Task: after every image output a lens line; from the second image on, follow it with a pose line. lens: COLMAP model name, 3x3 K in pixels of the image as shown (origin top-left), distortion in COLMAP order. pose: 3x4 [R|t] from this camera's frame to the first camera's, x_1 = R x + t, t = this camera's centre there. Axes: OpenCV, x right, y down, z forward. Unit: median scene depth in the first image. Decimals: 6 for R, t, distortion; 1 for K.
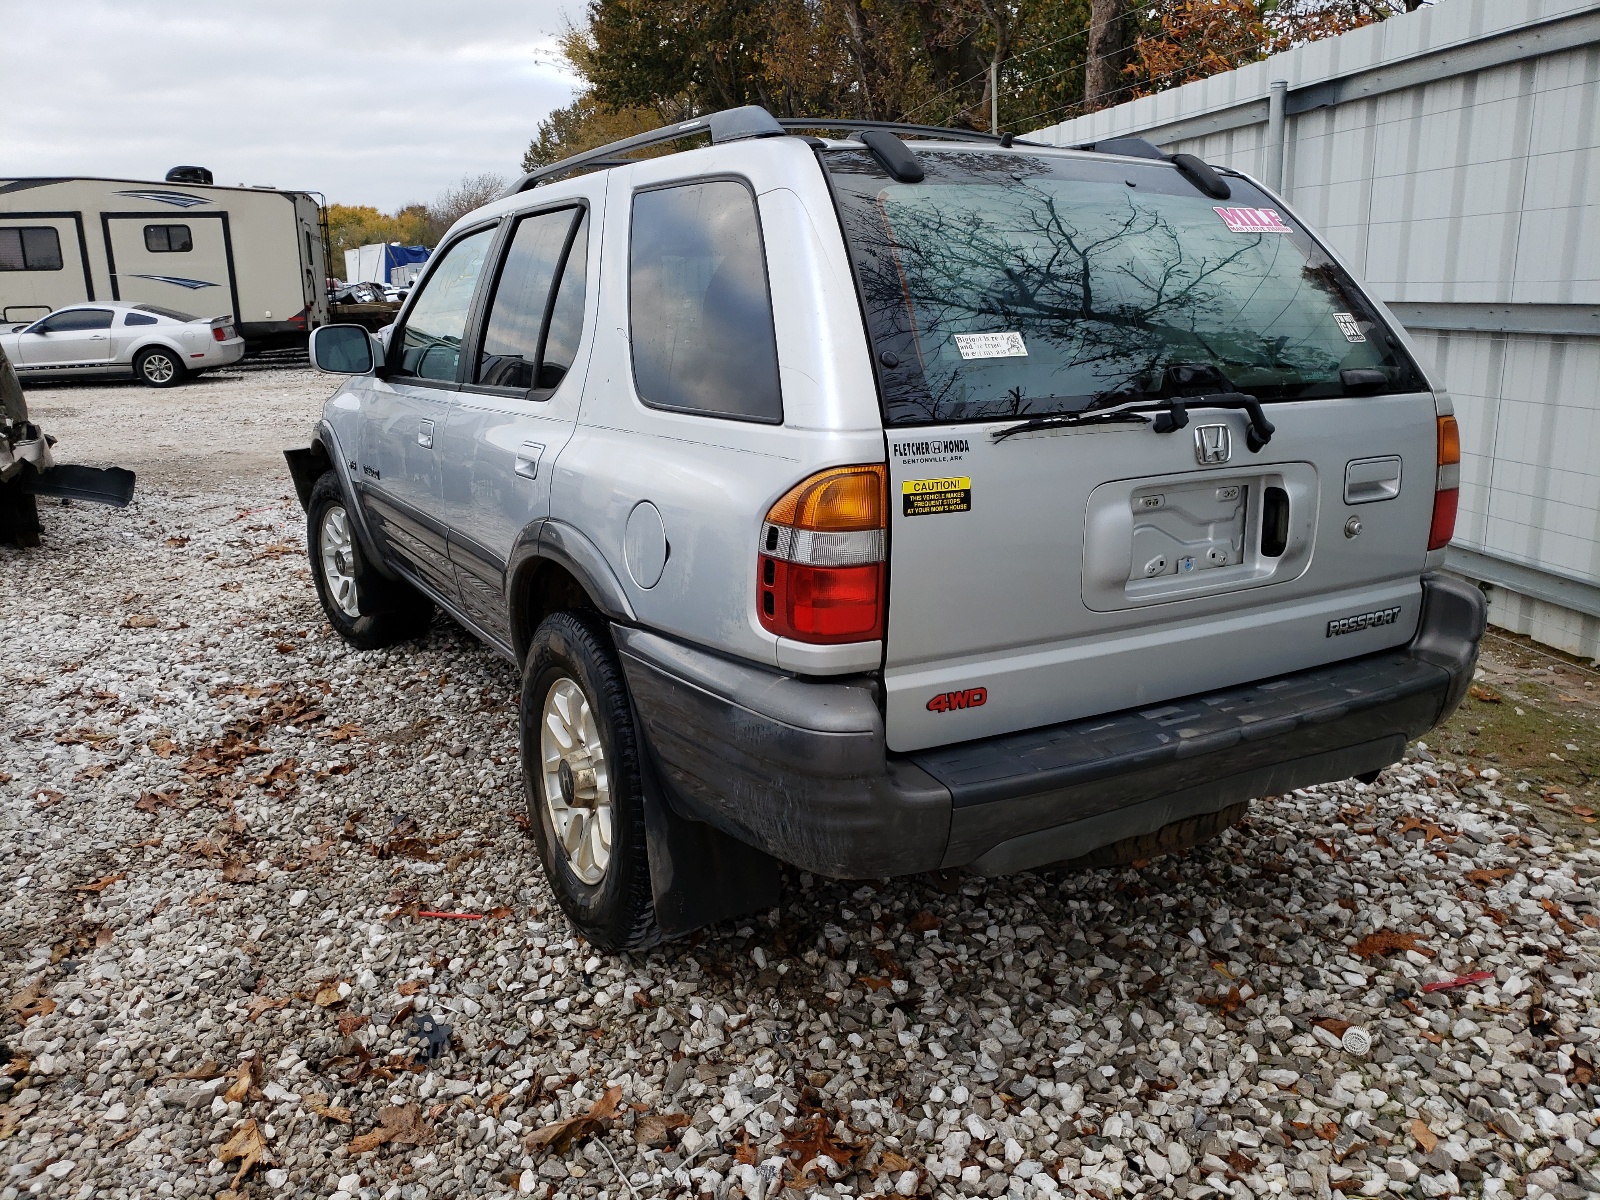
lens RADIAL K [[1233.6, 0, 804.6], [0, 1233.6, 594.4], [0, 0, 1]] dist [0.039262, -0.004373]
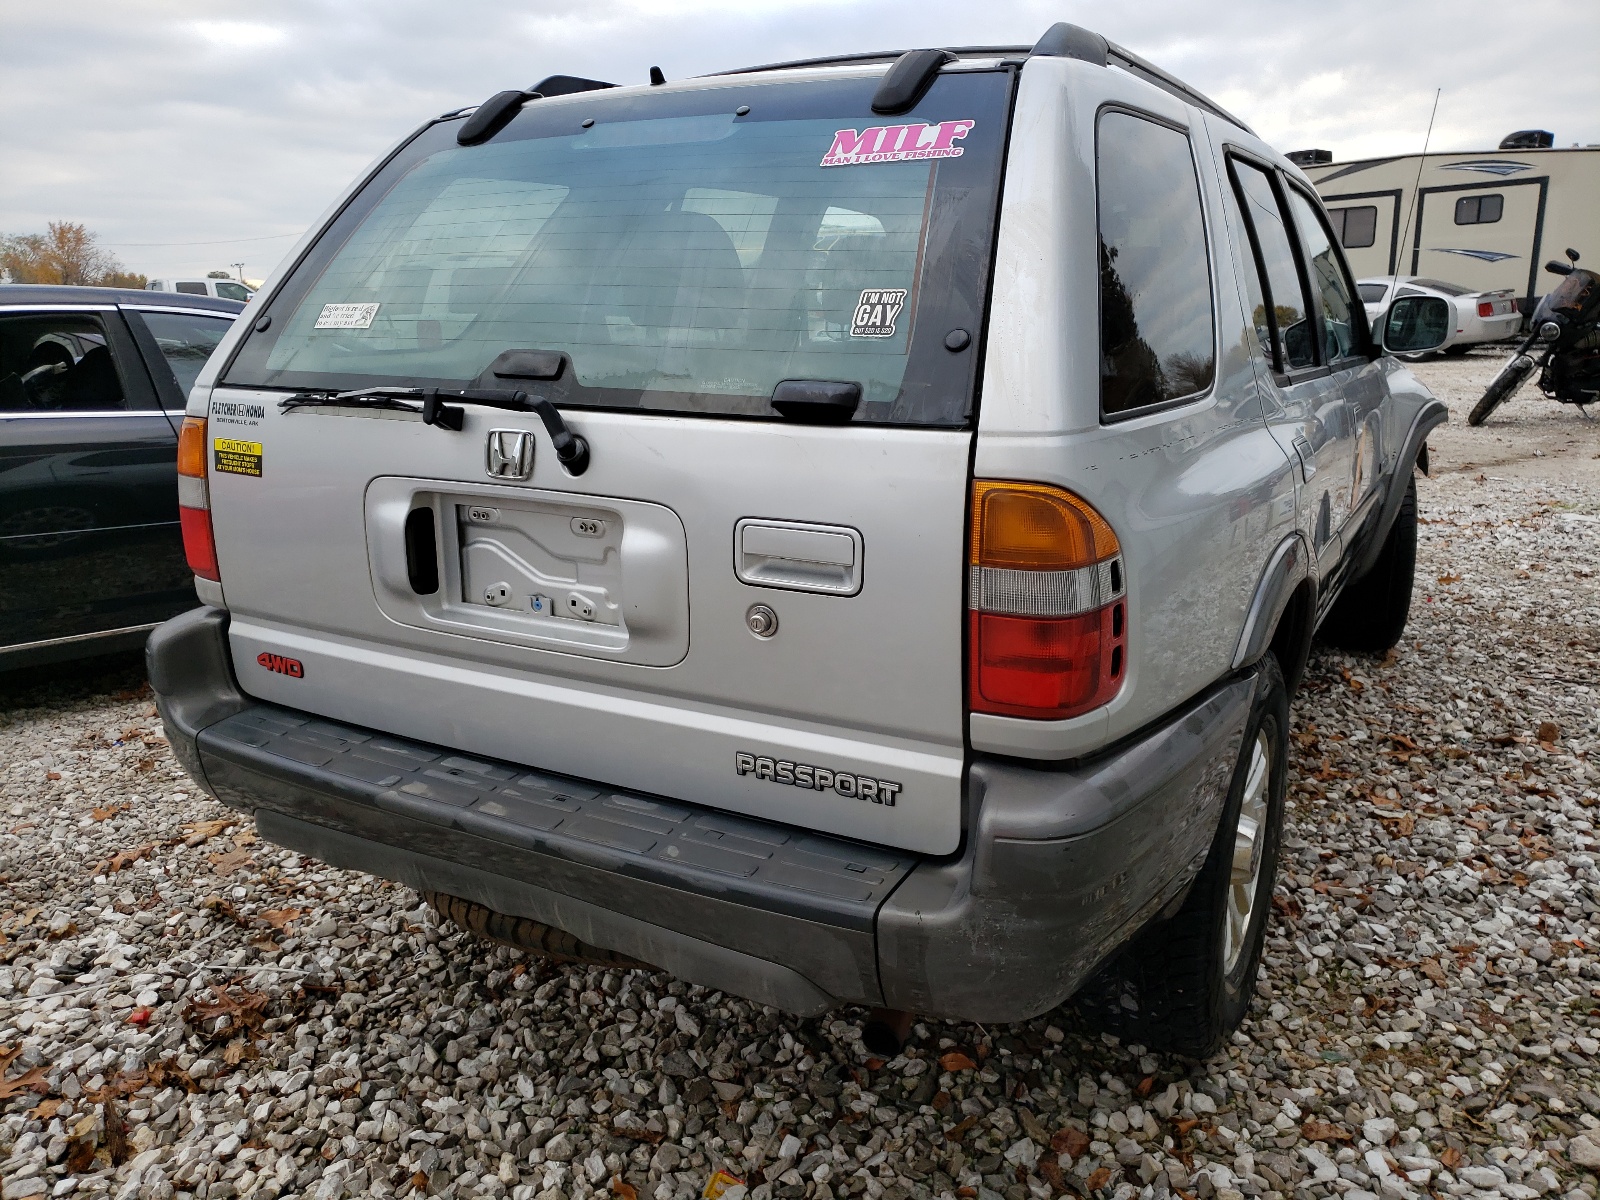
lens RADIAL K [[1233.6, 0, 806.7], [0, 1233.6, 605.1], [0, 0, 1]] dist [0.039262, -0.004373]
pose [[0.512922, 0.219195, -0.829978, 1.010179], [-0.196734, 0.971133, 0.134894, -0.157330], [0.835588, 0.094095, 0.541239, 0.686888]]
